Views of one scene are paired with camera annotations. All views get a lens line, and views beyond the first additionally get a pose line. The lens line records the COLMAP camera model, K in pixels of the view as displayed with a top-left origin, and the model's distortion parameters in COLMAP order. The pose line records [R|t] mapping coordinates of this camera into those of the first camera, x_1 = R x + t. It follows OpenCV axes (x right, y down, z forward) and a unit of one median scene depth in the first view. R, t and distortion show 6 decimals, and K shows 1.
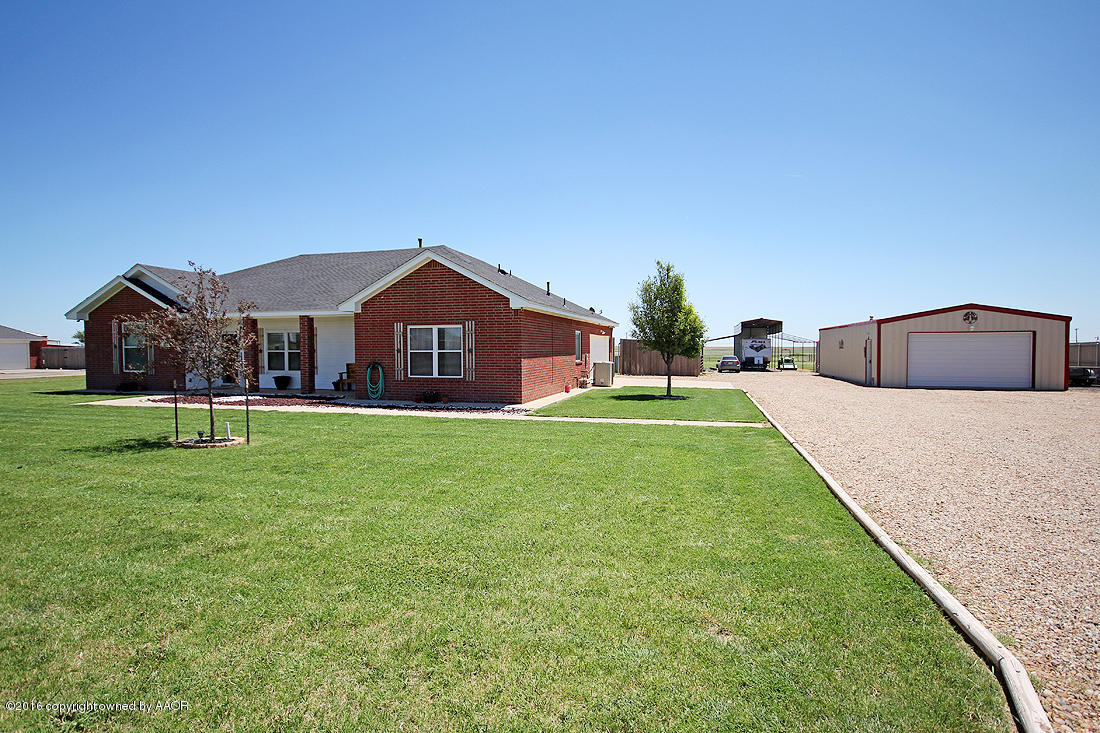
lens RADIAL K [[620.0, 0, 550.9], [0, 620.0, 369.9], [0, 0, 1]] dist [-0.003540, 0.001421]
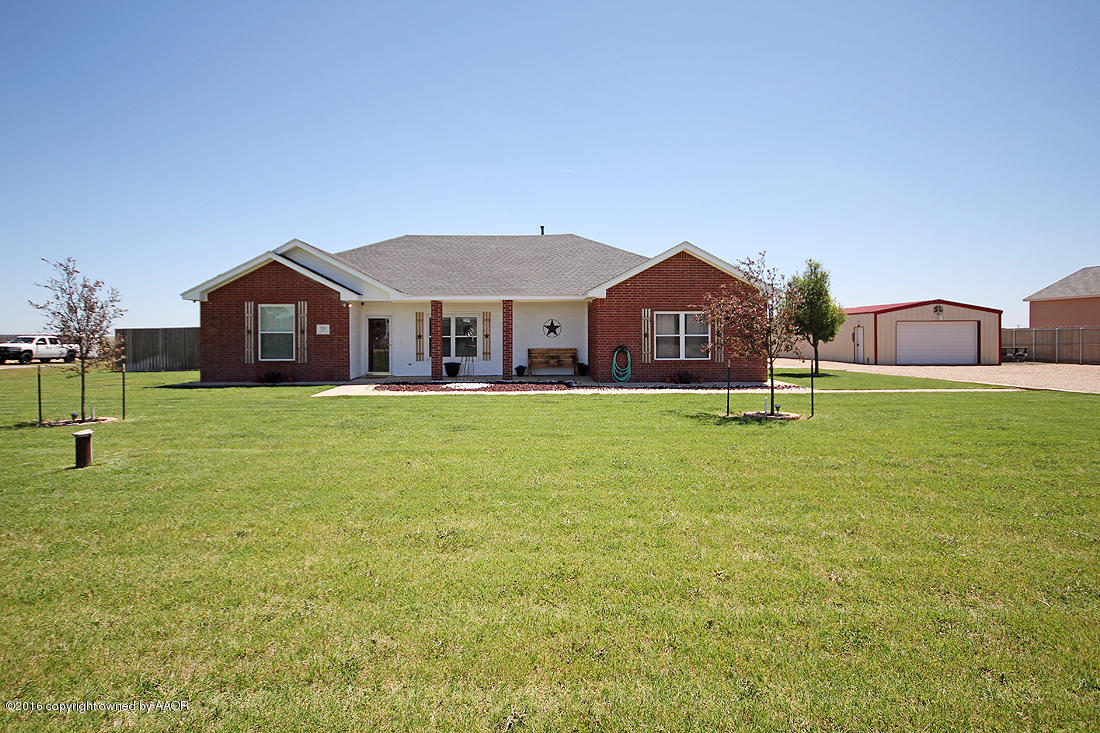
lens RADIAL K [[620.0, 0, 549.3], [0, 620.0, 356.3], [0, 0, 1]] dist [-0.003540, 0.001421]
pose [[0.947389, -0.011770, 0.319867, -0.595784], [0.012412, 0.999923, 0.000031, 0.002433], [-0.319843, 0.003941, 0.947463, 0.038663]]
